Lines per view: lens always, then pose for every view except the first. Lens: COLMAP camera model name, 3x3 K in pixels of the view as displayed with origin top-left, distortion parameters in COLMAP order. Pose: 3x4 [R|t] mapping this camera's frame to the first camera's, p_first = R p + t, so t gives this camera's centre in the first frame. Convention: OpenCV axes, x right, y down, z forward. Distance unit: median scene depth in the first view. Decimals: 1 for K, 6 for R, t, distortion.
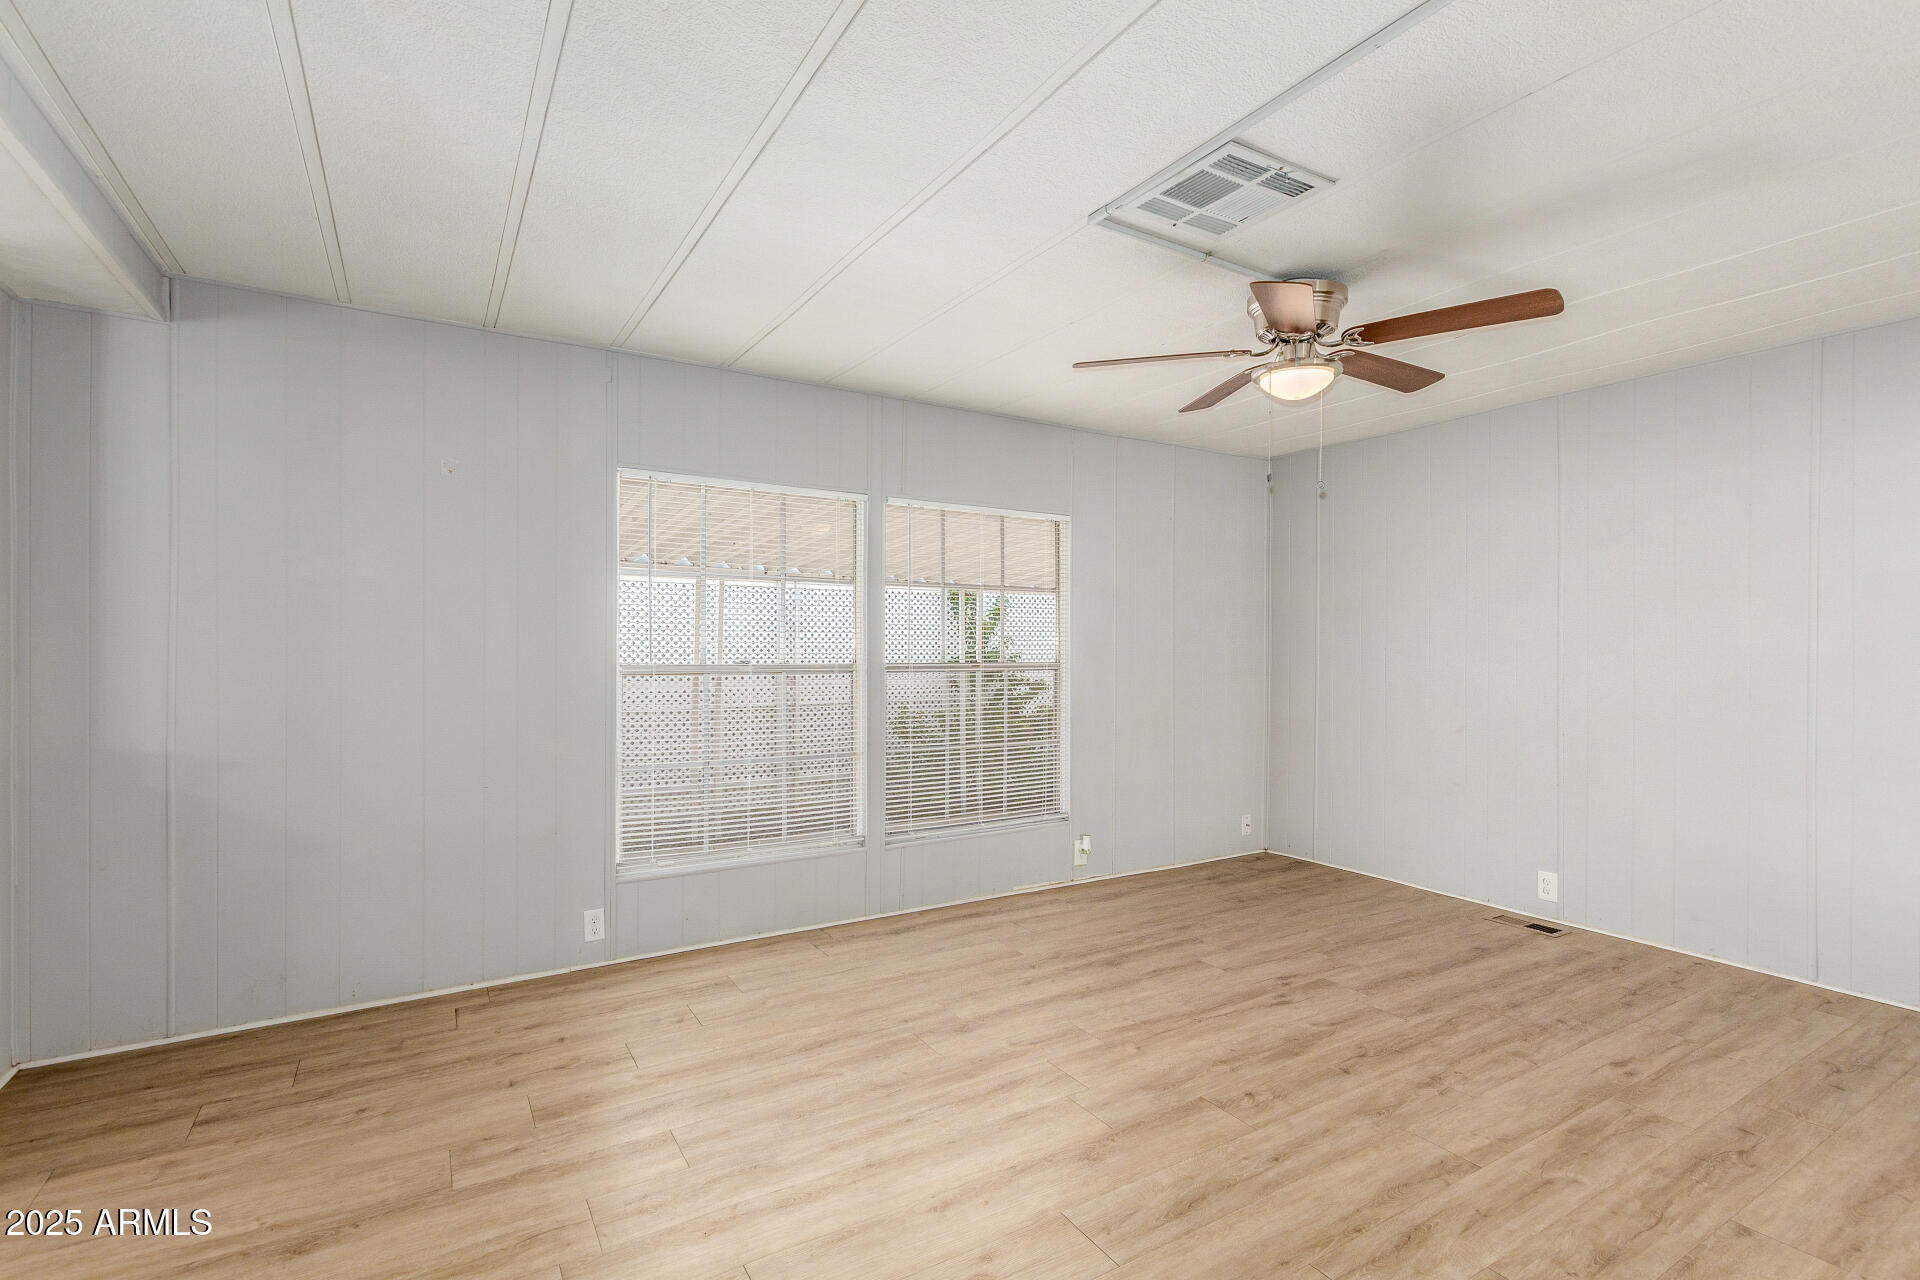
lens RADIAL K [[888.3, 0, 956.9], [0, 888.3, 643.8], [0, 0, 1]] dist [0.010013, -0.005354]
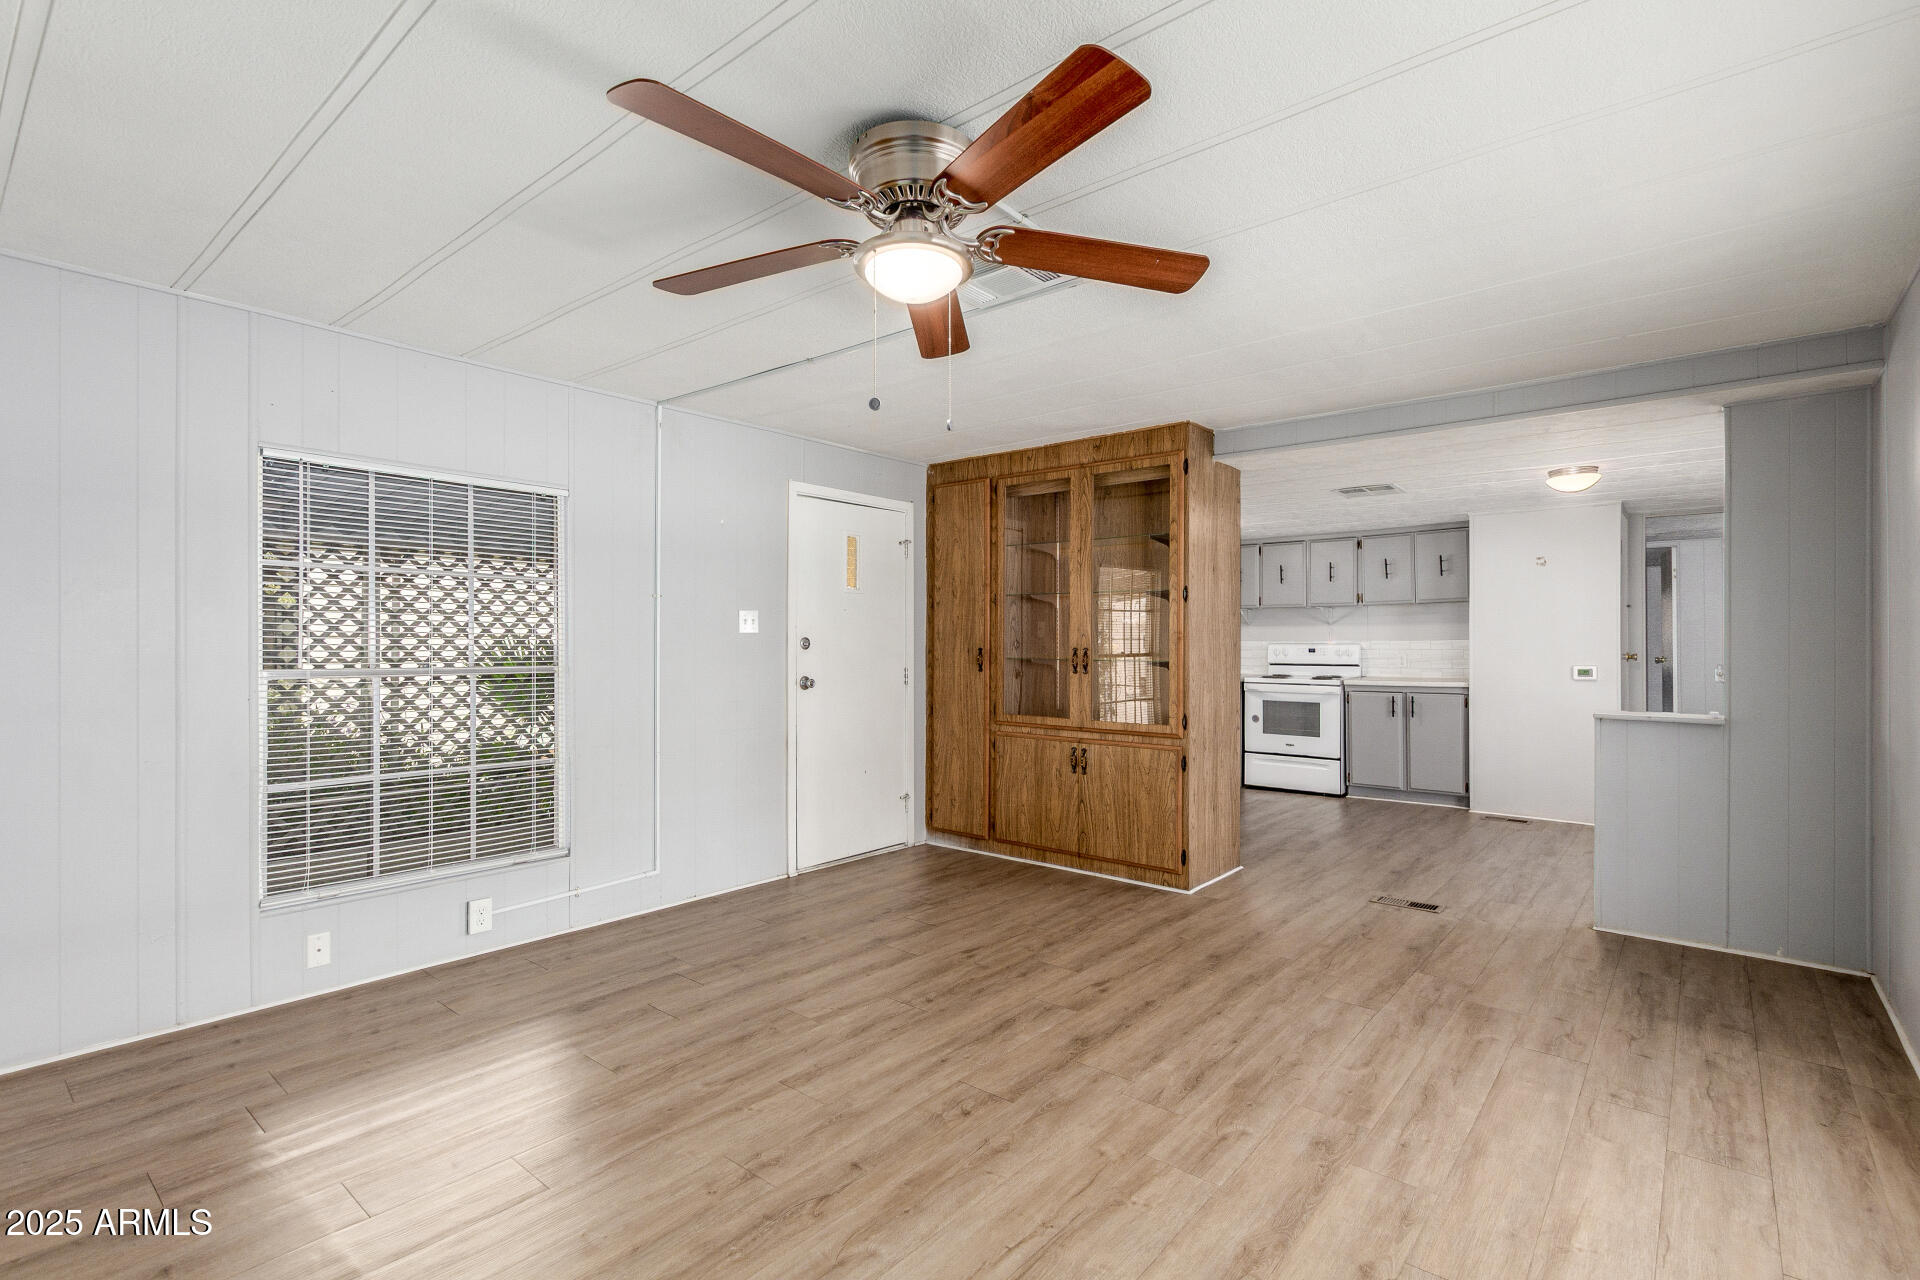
lens RADIAL K [[888.3, 0, 971.7], [0, 888.3, 641.2], [0, 0, 1]] dist [0.010013, -0.005354]
pose [[-0.941318, -0.008003, -0.337425, 0.663225], [-0.006342, 0.999962, -0.006024, 0.008812], [0.337460, -0.003530, -0.941333, 1.944780]]
